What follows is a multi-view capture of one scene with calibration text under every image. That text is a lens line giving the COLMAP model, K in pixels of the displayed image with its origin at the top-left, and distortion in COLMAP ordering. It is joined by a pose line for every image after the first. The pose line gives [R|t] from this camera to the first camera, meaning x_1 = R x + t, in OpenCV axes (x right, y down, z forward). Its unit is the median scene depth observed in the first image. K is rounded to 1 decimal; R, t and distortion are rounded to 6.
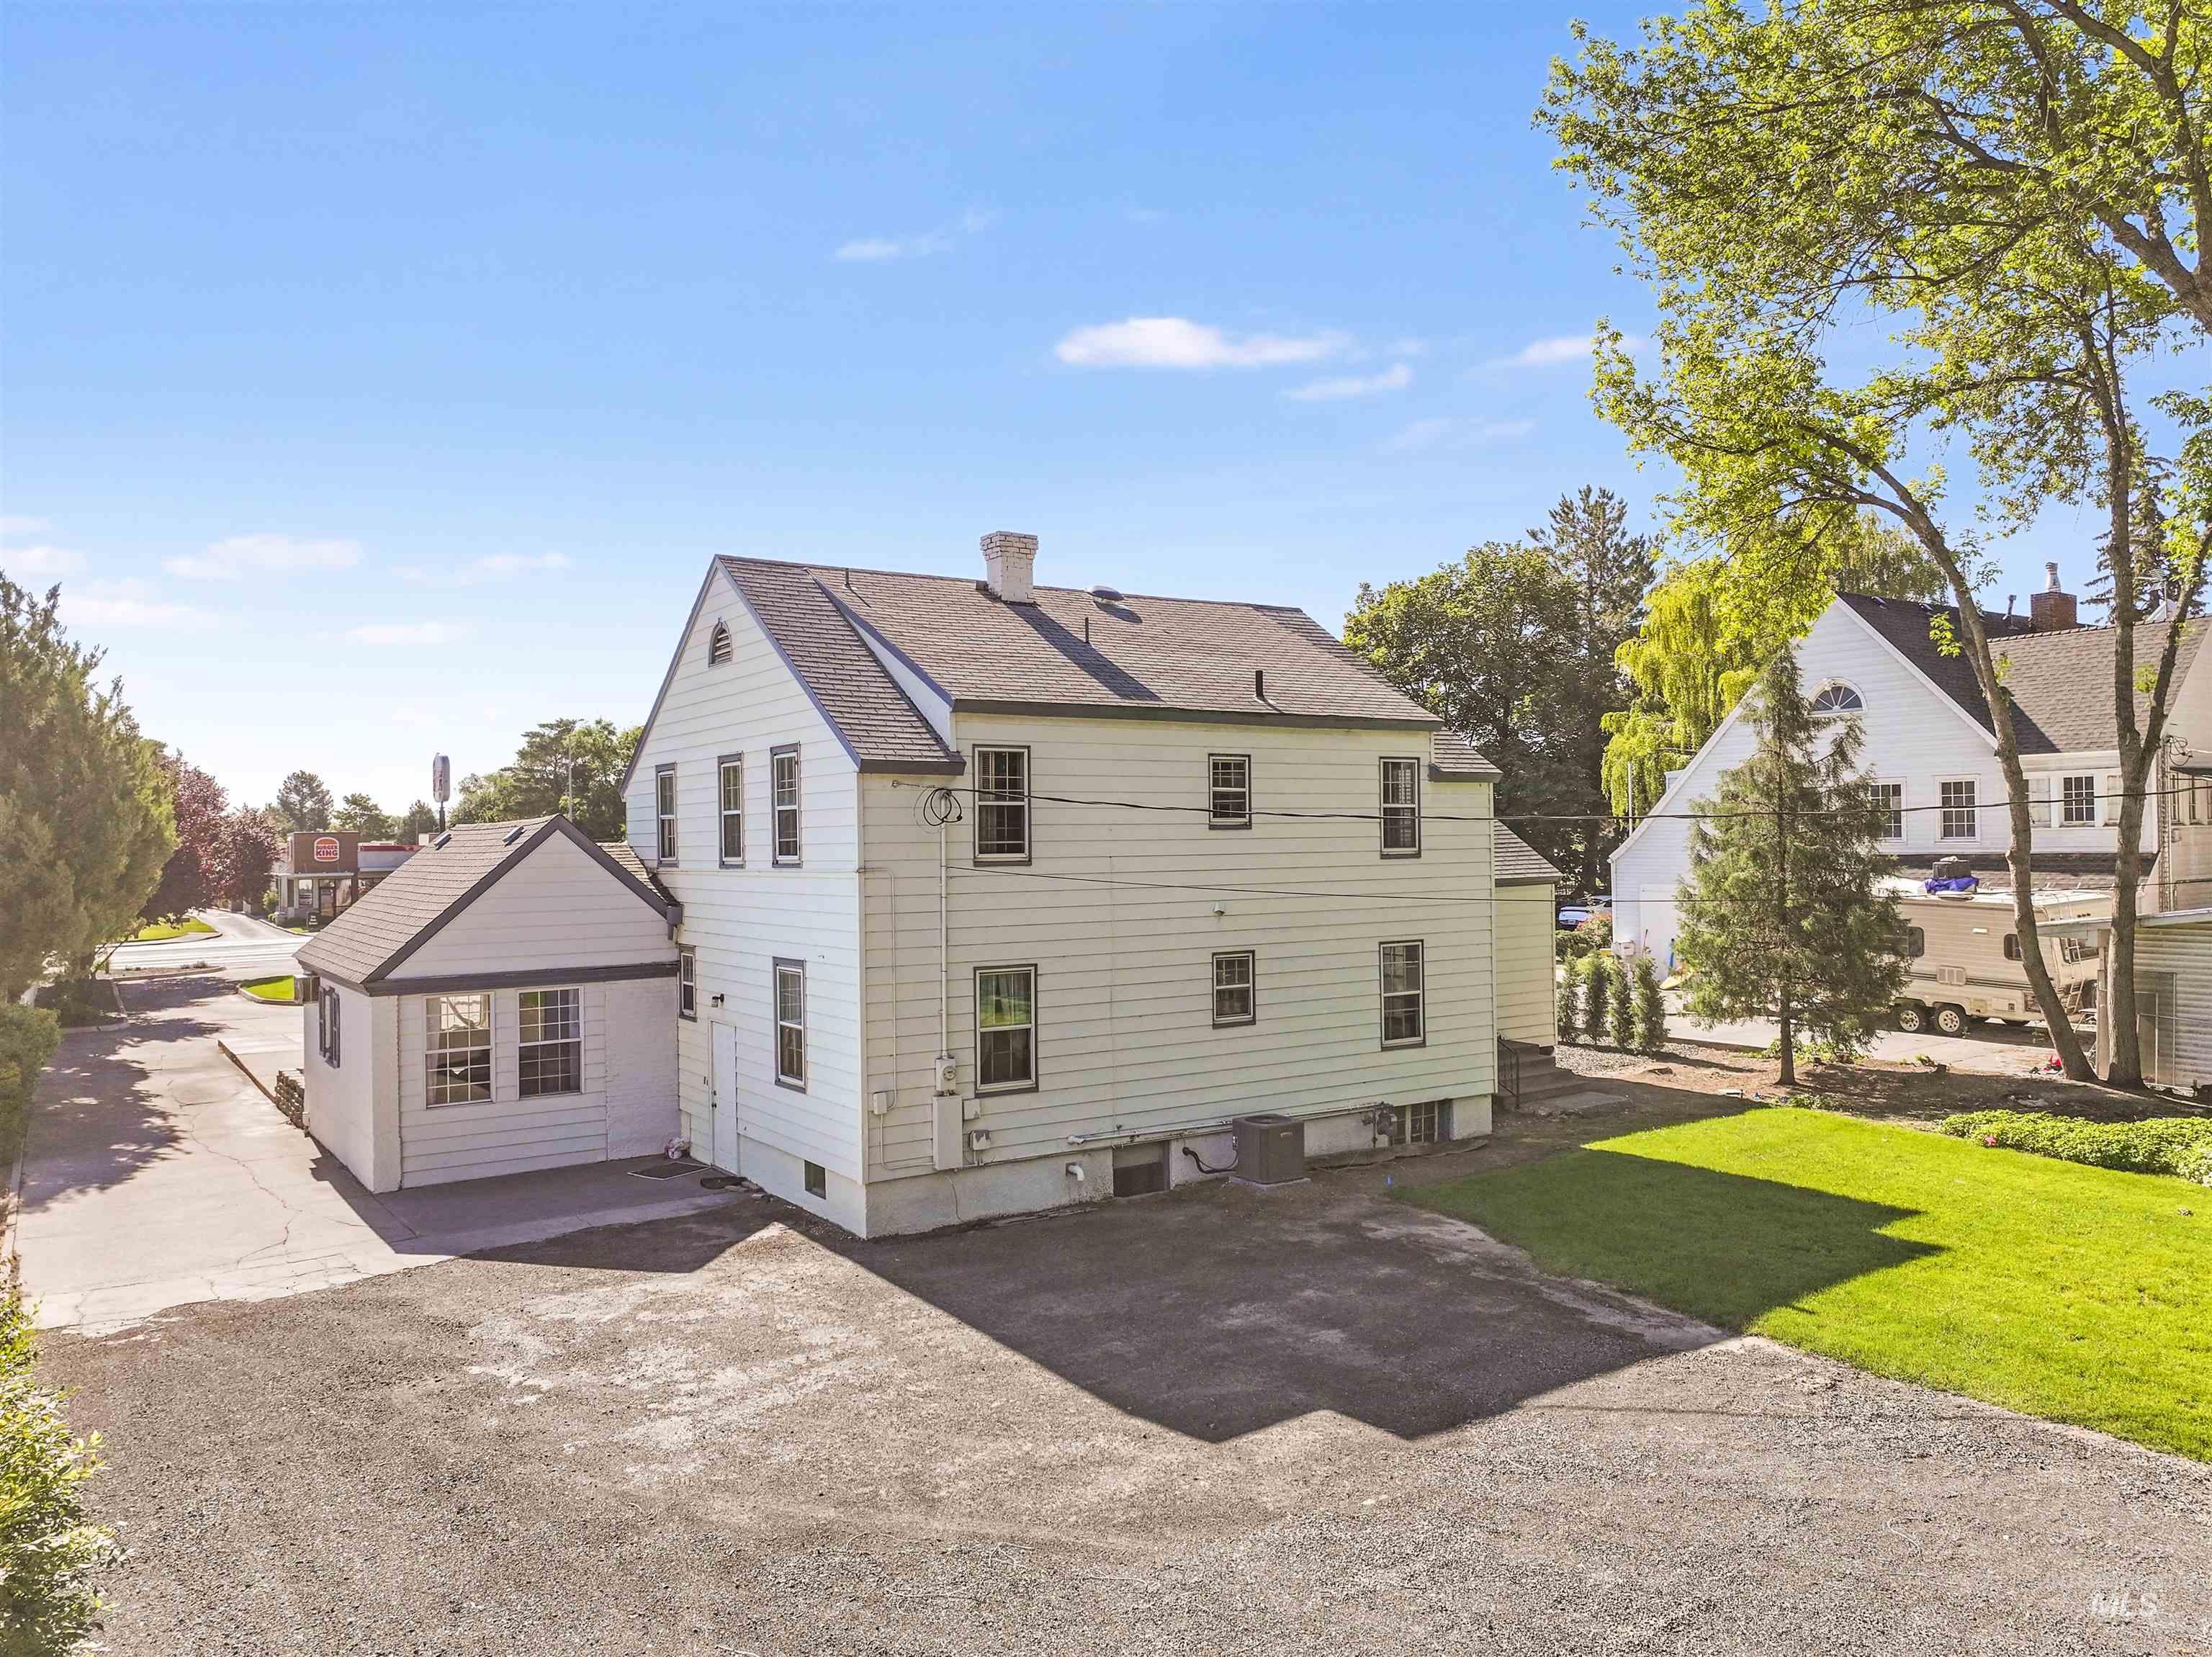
lens RADIAL K [[1575.1, 0, 1115.3], [0, 1575.1, 824.7], [0, 0, 1]] dist [0.000774, 0.001830]
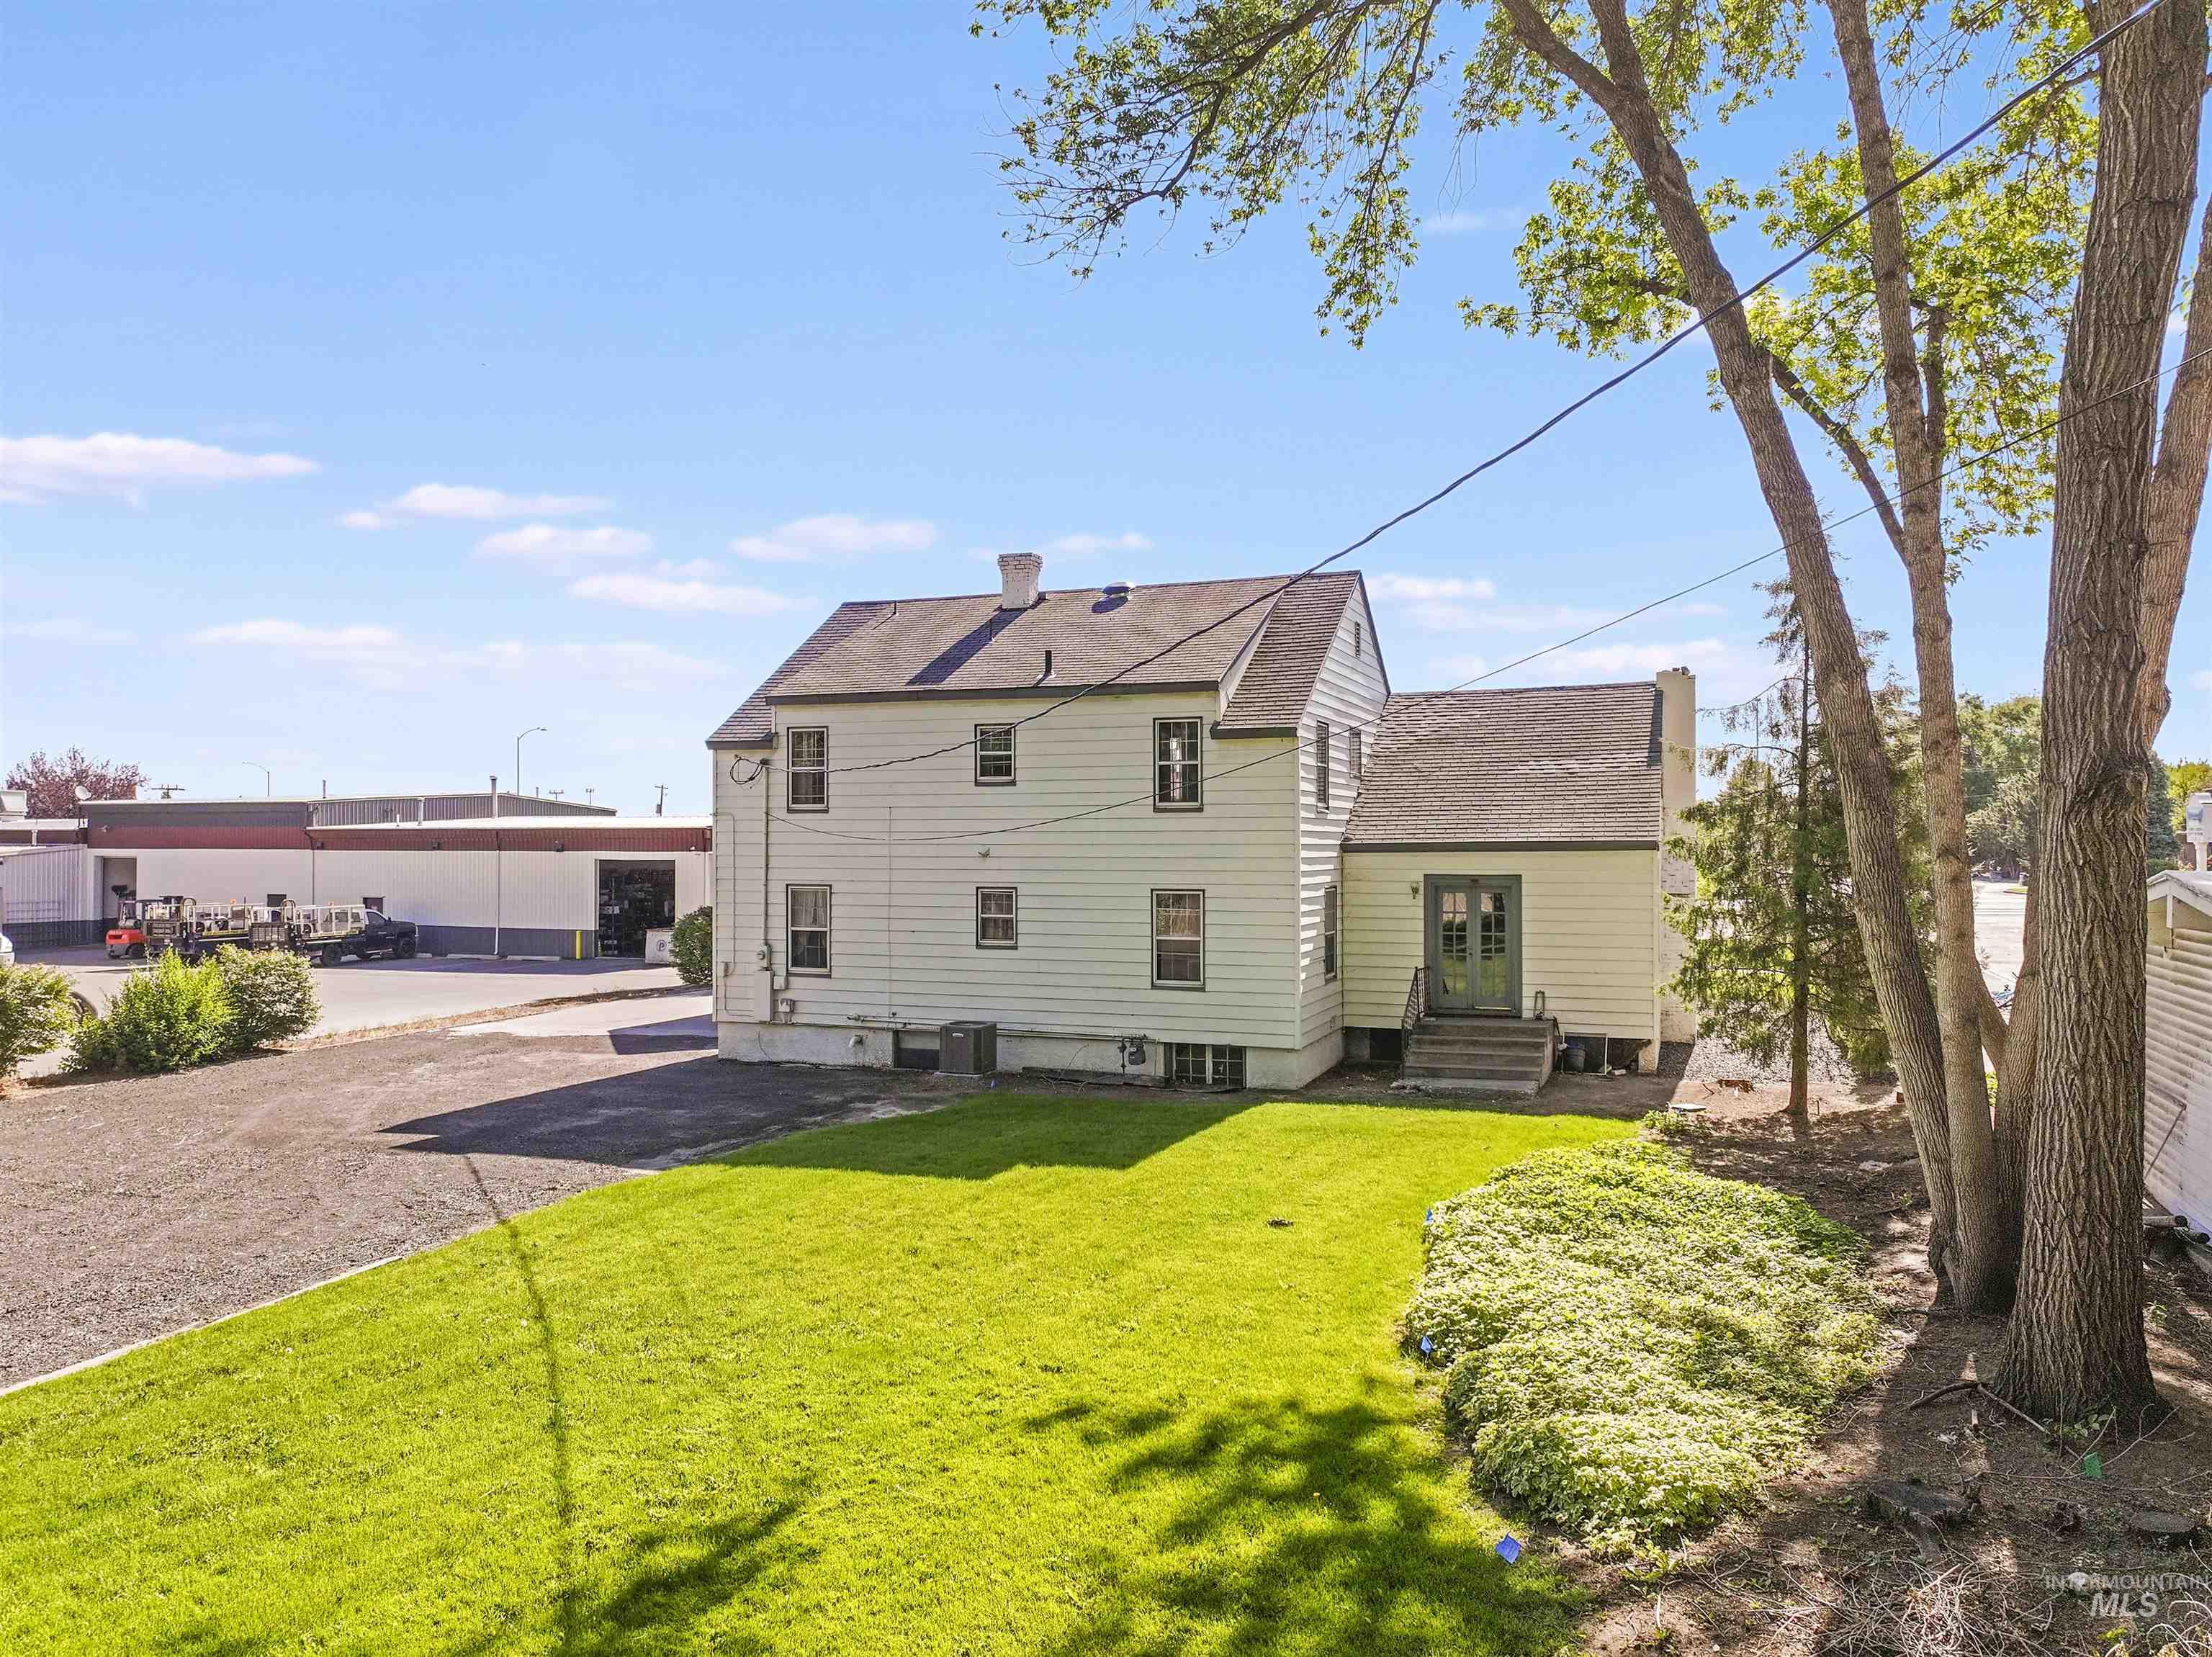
lens RADIAL K [[1575.1, 0, 1115.3], [0, 1575.1, 824.7], [0, 0, 1]] dist [0.000774, 0.001830]
pose [[0.582557, 0.006364, -0.812765, 1.121623], [0.000737, 0.999965, 0.008358, 0.022860], [0.812789, -0.005468, 0.582532, 0.373357]]
